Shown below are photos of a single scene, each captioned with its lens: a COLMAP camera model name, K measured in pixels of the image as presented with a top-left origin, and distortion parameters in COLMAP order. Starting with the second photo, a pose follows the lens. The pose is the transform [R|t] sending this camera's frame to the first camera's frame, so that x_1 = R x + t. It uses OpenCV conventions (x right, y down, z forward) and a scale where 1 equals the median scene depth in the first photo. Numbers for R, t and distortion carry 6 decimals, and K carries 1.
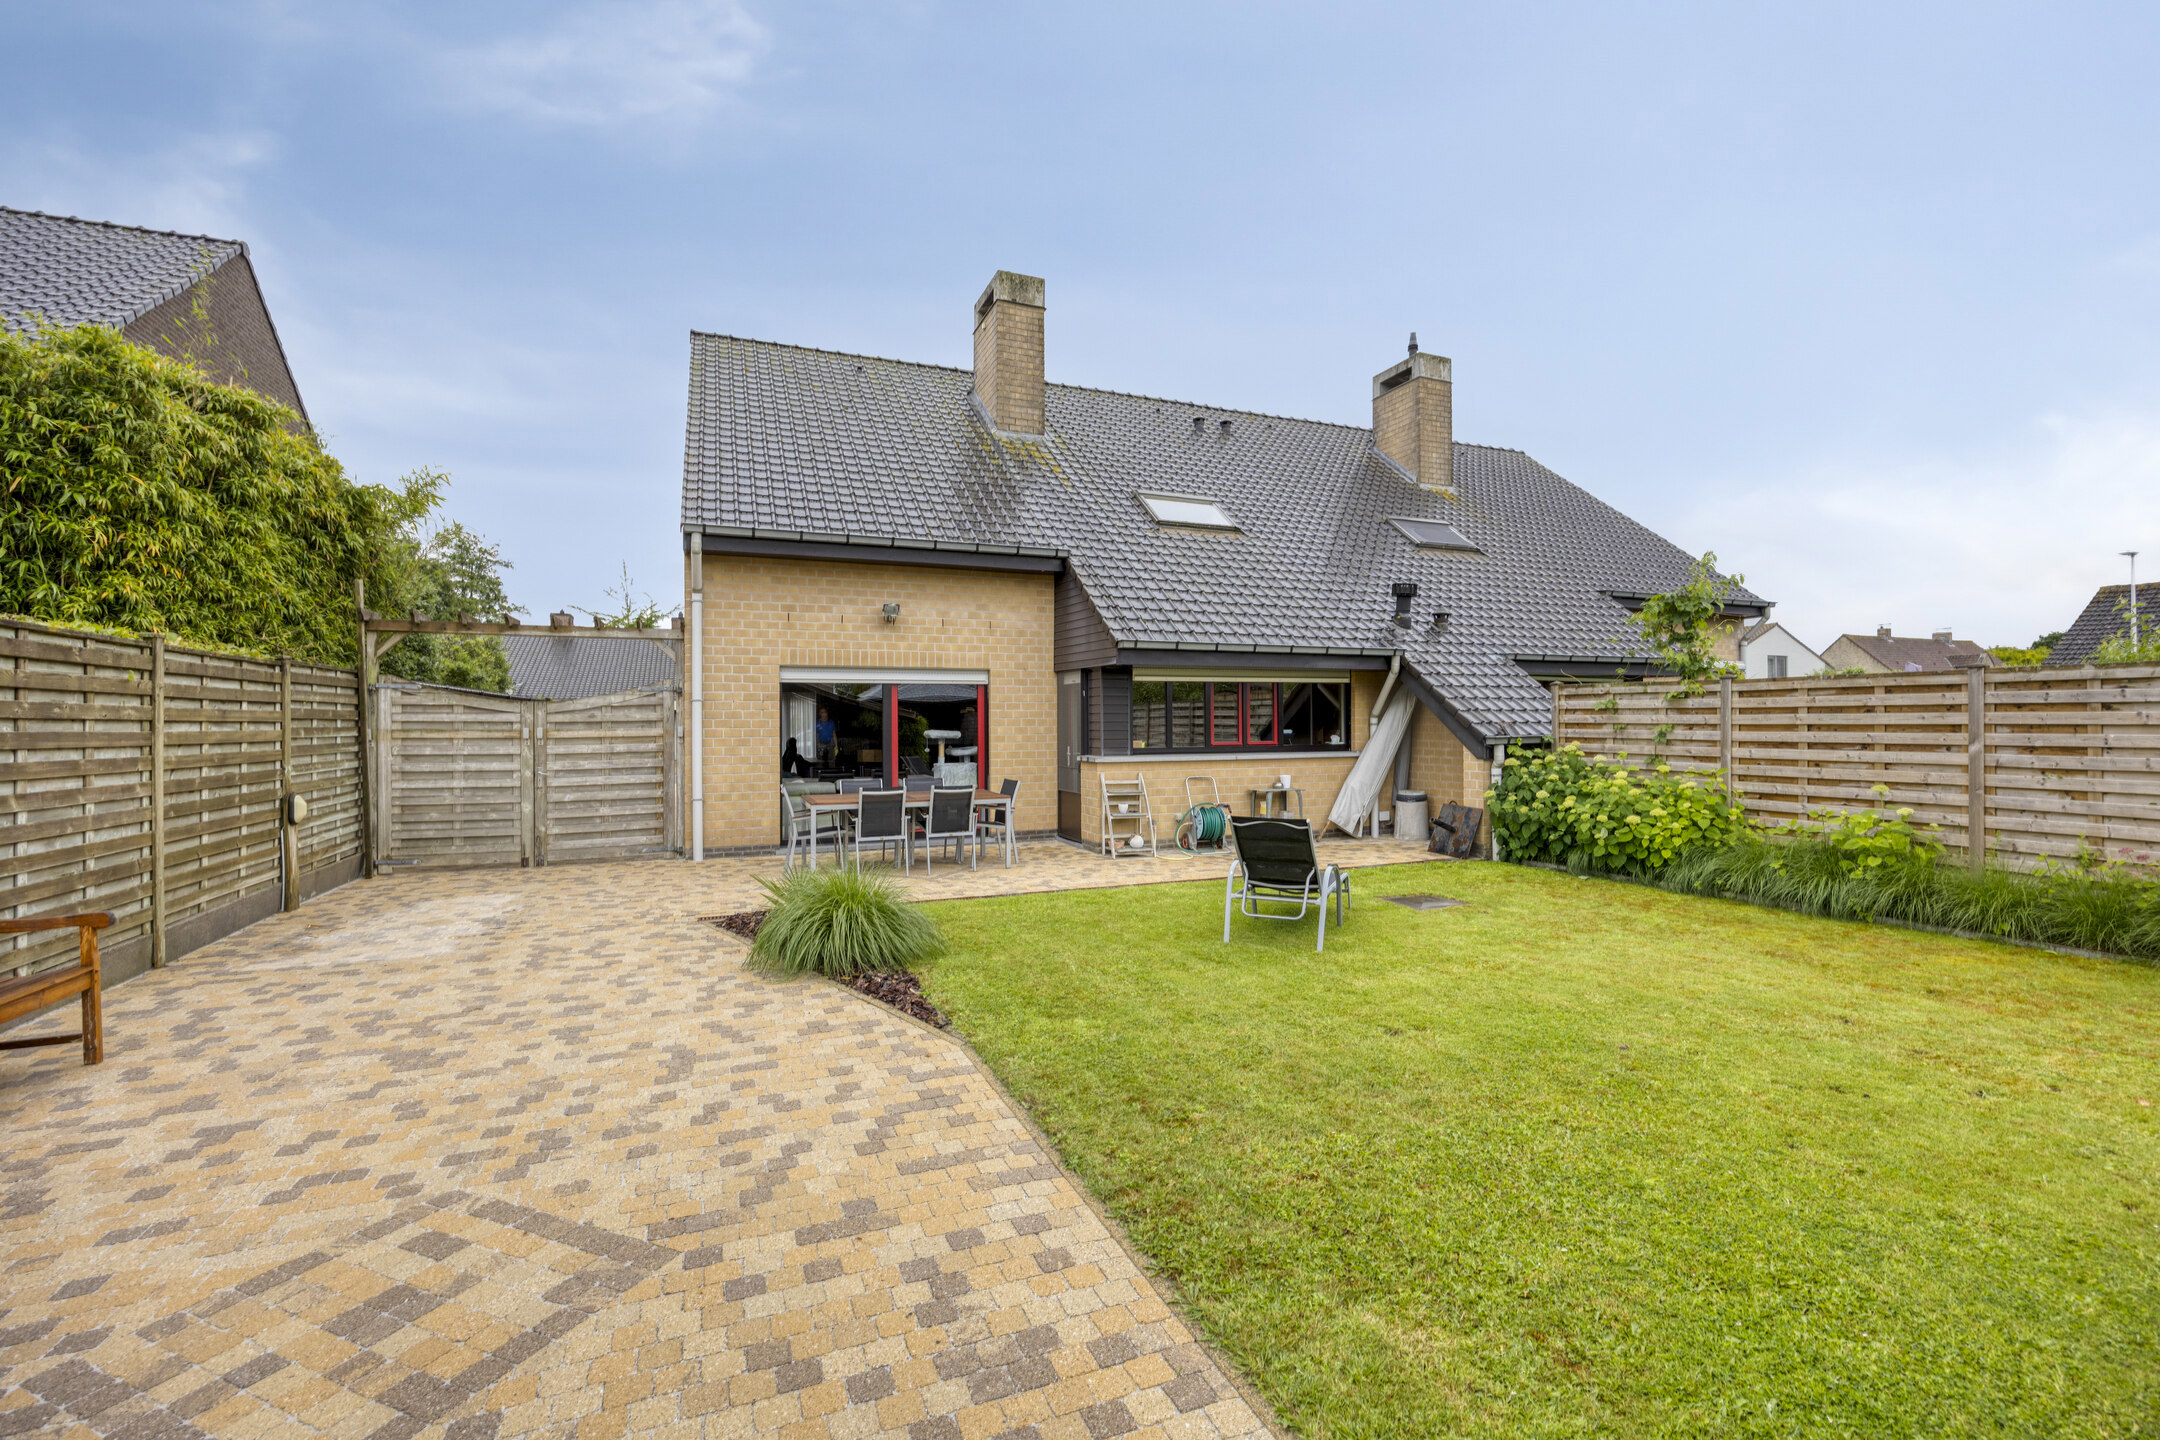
lens RADIAL K [[926.1, 0, 1080.0], [0, 926.1, 720.0], [0, 0, 1]] dist [-0.001443, -0.001103]
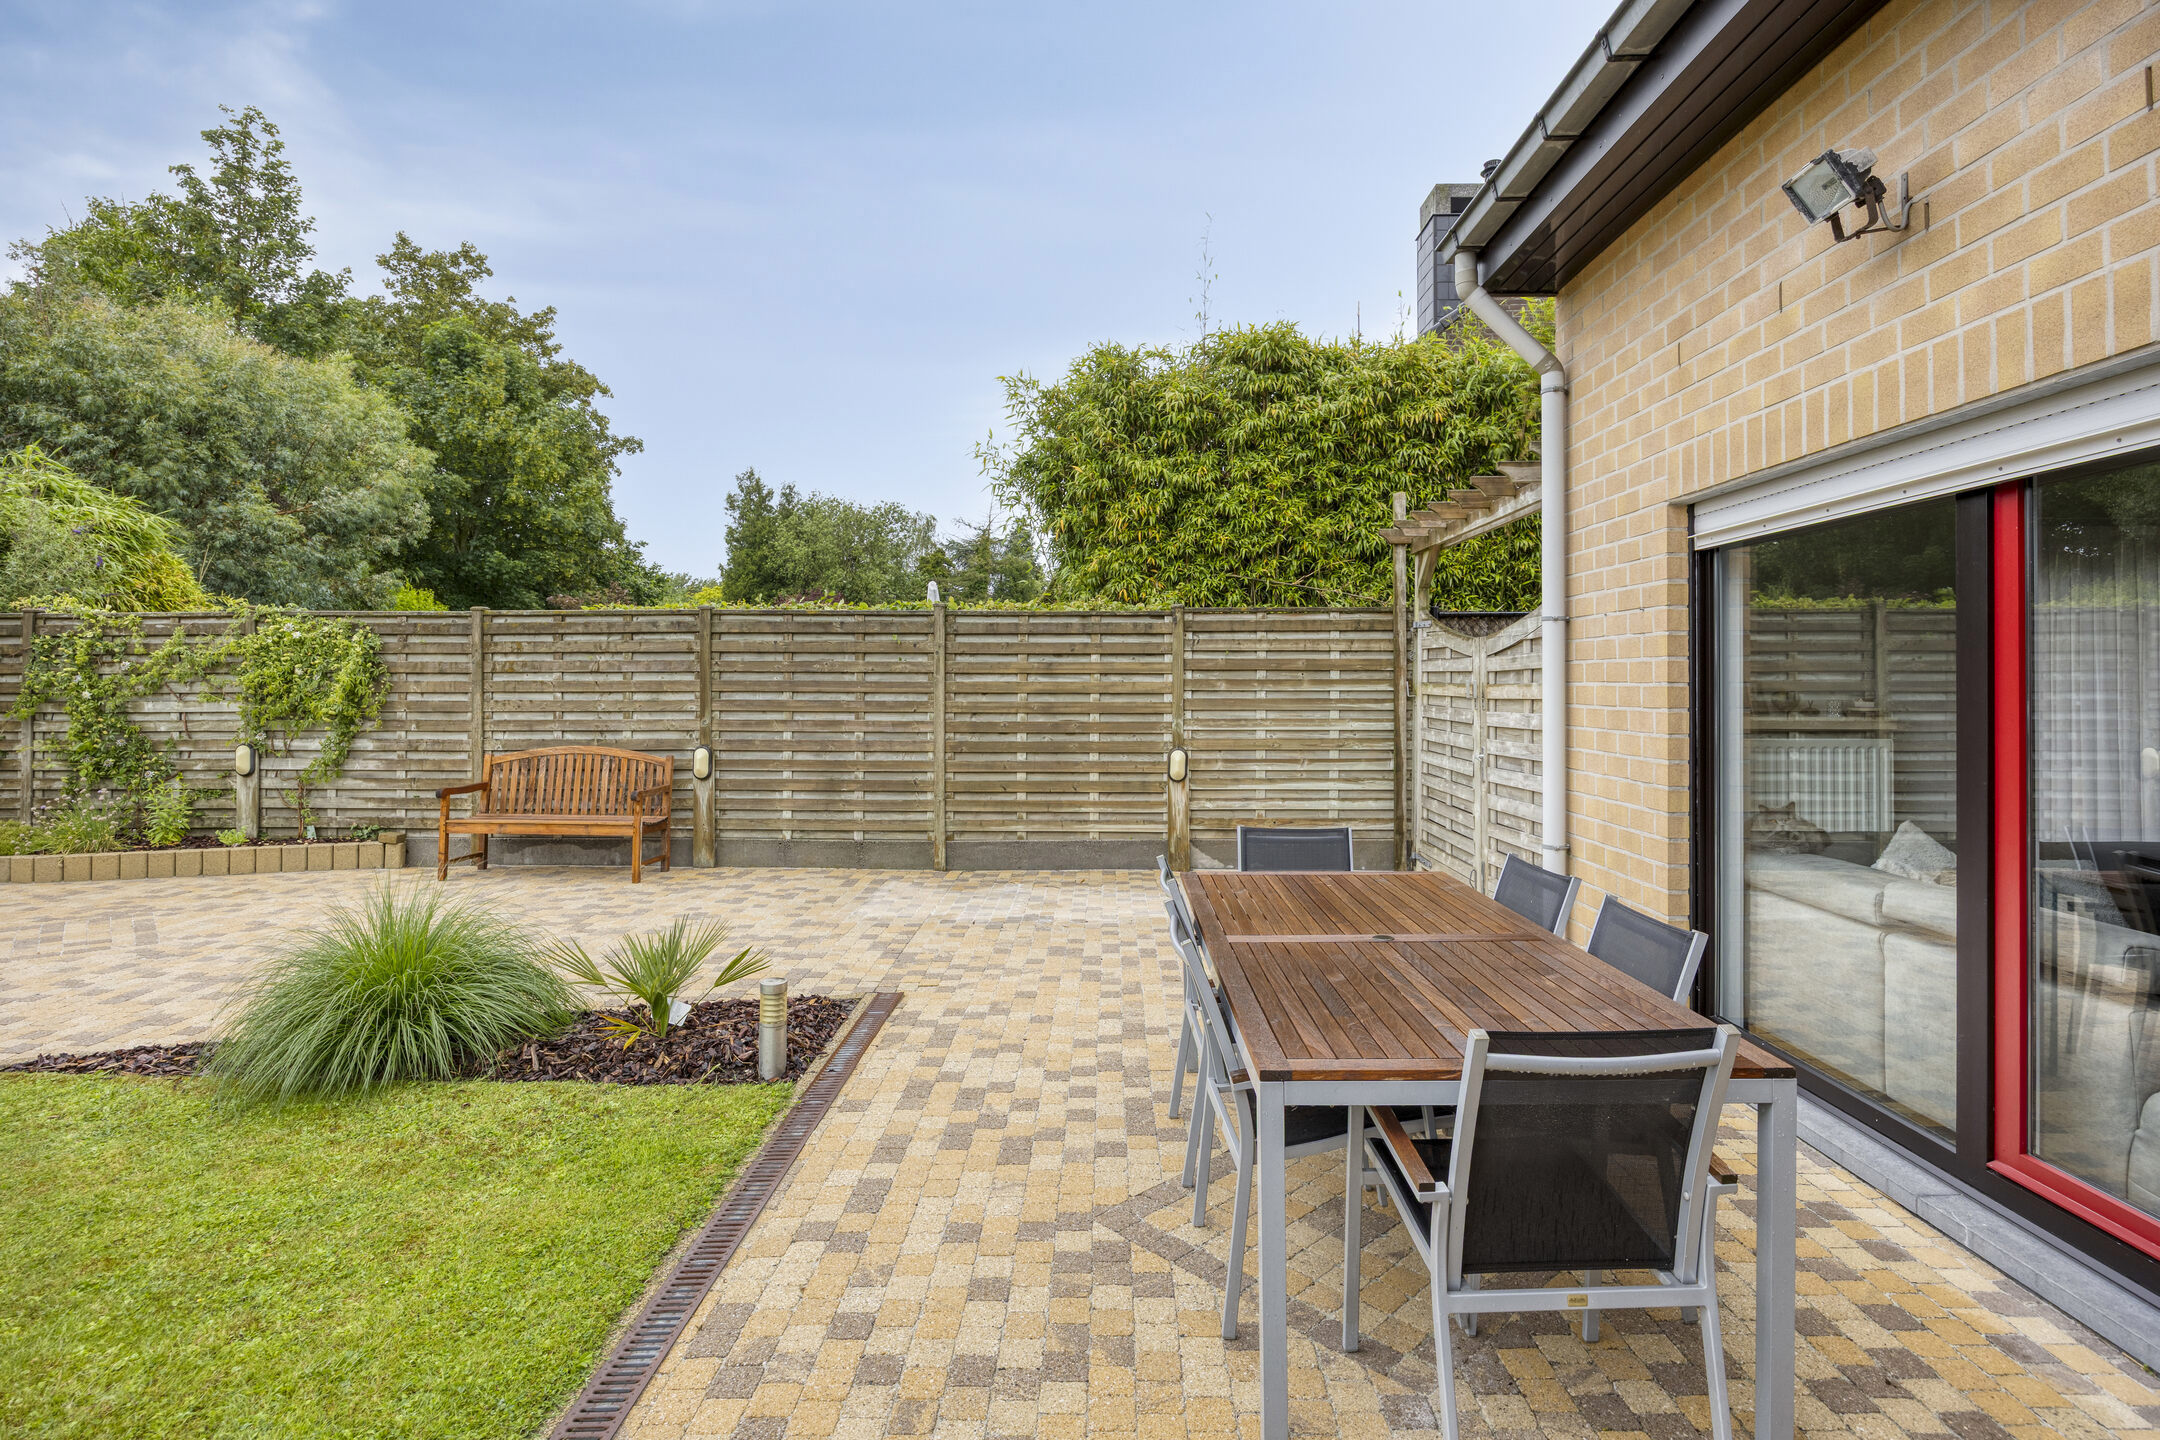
lens RADIAL K [[1041.3, 0, 1082.7], [0, 1041.3, 682.8], [0, 0, 1]] dist [-0.001530, -0.000003]
pose [[-0.399765, 0.003298, -0.916612, 0.120853], [0.005112, 0.999986, 0.001369, 0.007112], [0.916603, -0.004138, -0.399776, 0.947144]]
